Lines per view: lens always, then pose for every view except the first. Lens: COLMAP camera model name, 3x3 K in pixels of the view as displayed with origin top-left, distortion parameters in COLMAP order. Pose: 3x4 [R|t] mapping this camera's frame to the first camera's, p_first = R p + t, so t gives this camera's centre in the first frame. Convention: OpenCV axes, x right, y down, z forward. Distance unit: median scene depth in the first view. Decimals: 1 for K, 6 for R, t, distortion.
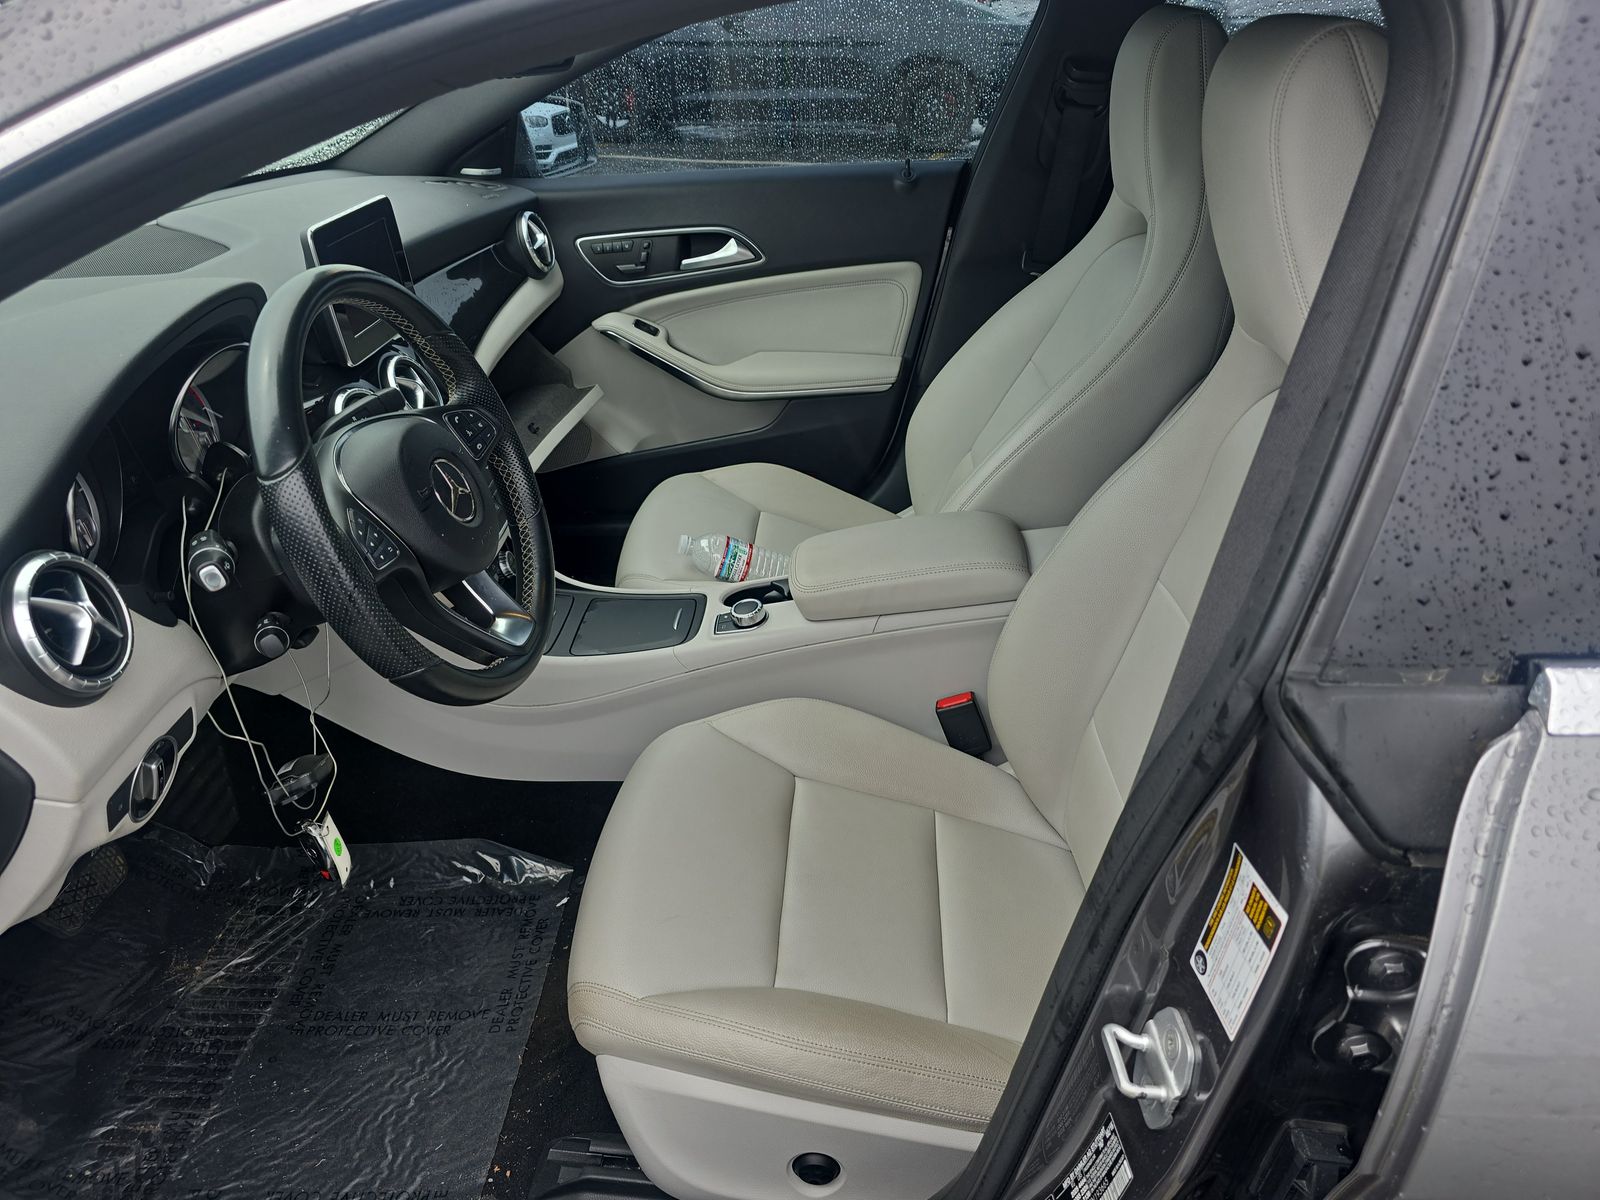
lens RADIAL K [[1093.8, 0, 807.9], [0, 1093.8, 605.0], [0, 0, 1]] dist [0.039911, -0.066315]
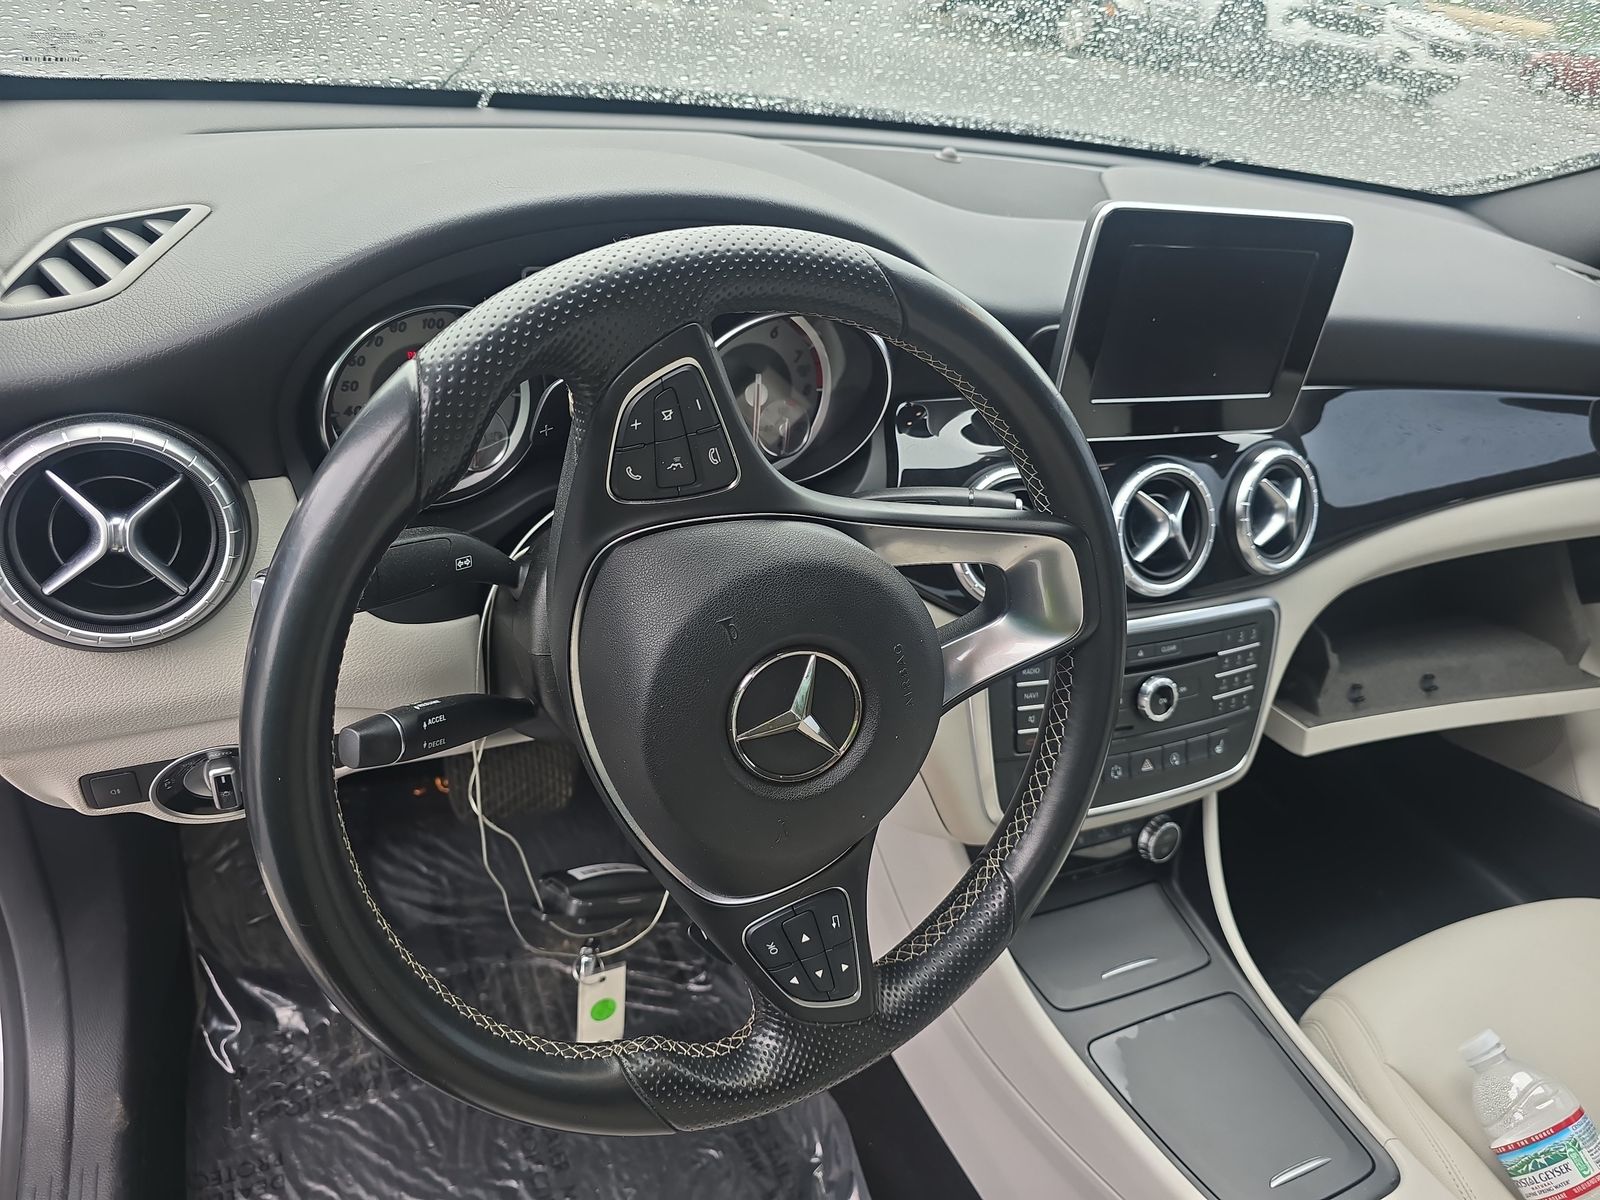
lens RADIAL K [[1129.6, 0, 801.9], [0, 1129.6, 605.6], [0, 0, 1]] dist [-0.000371, -0.001337]
pose [[0.467429, 0.535162, -0.703642, -0.004309], [-0.570364, 0.790690, 0.222475, -0.123895], [0.675422, 0.297341, 0.674829, 0.320197]]
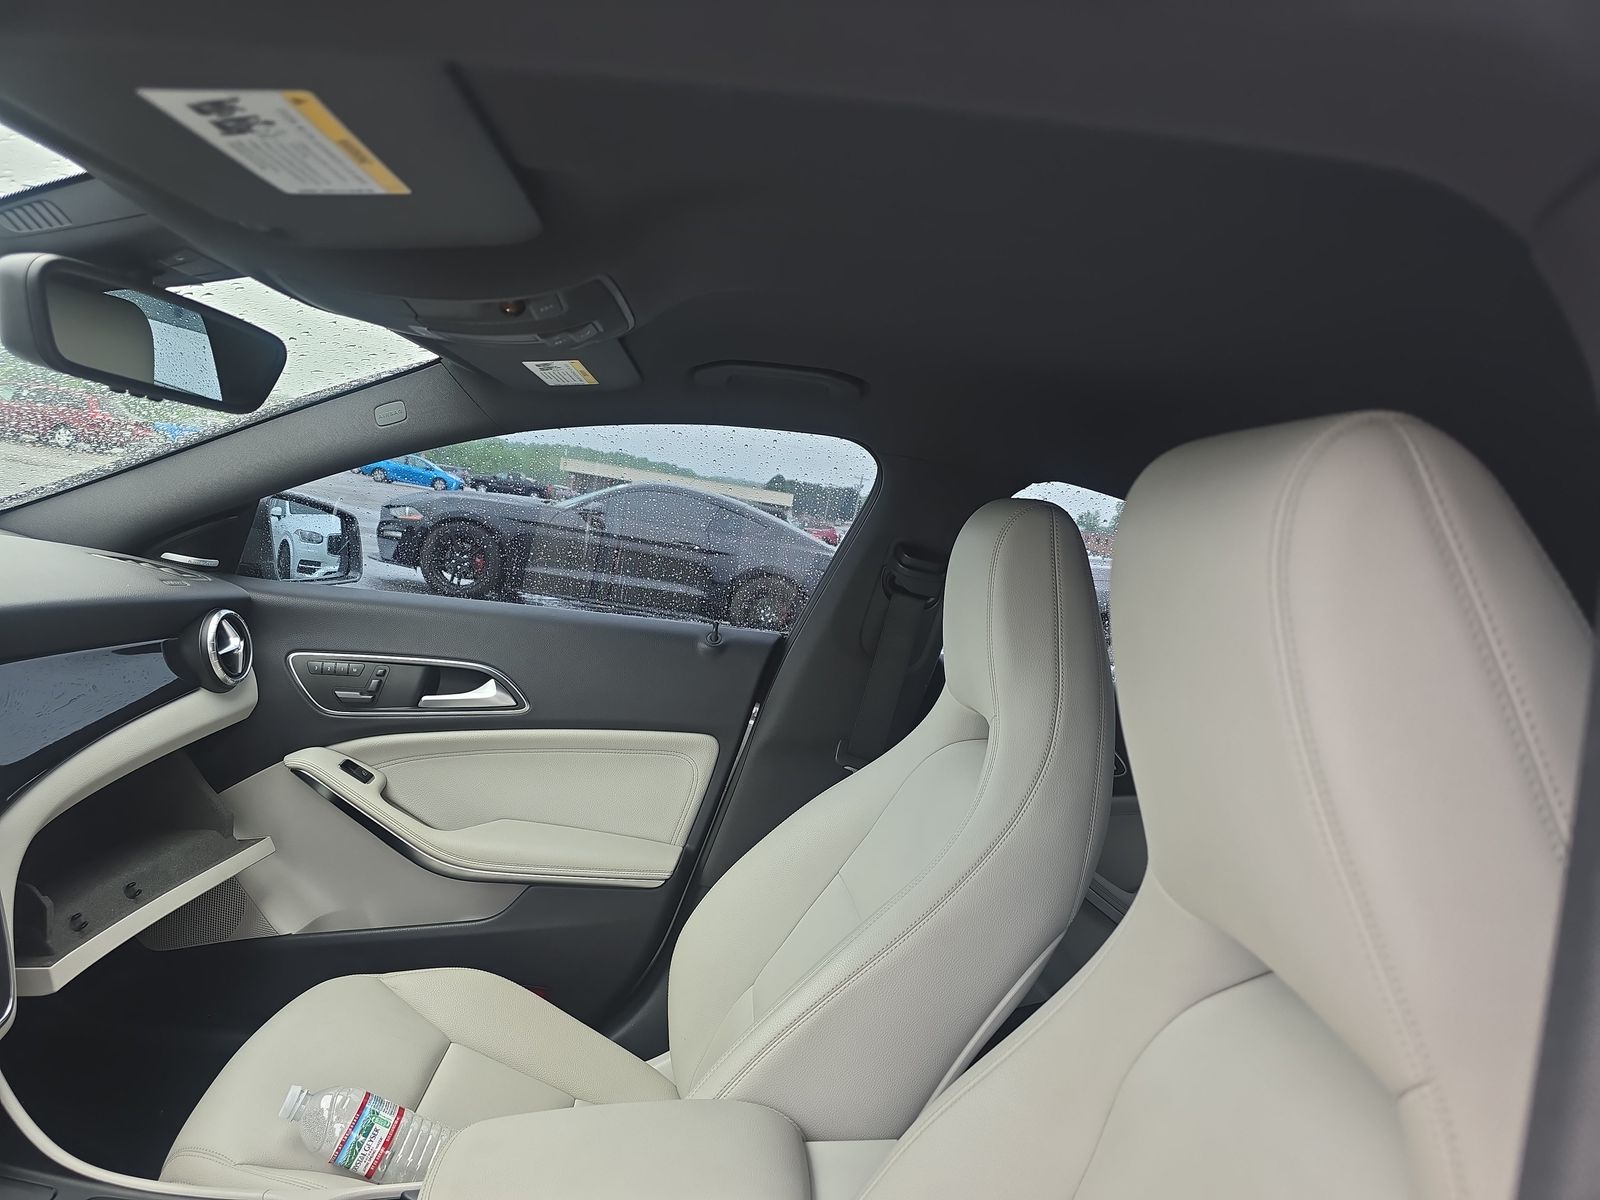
lens RADIAL K [[1093.8, 0, 807.9], [0, 1093.8, 605.0], [0, 0, 1]] dist [0.039911, -0.066315]
pose [[0.979642, 0.148069, 0.135559, 0.042615], [-0.077595, 0.902068, -0.424561, -0.055326], [-0.185148, 0.405399, 0.895194, 0.203866]]
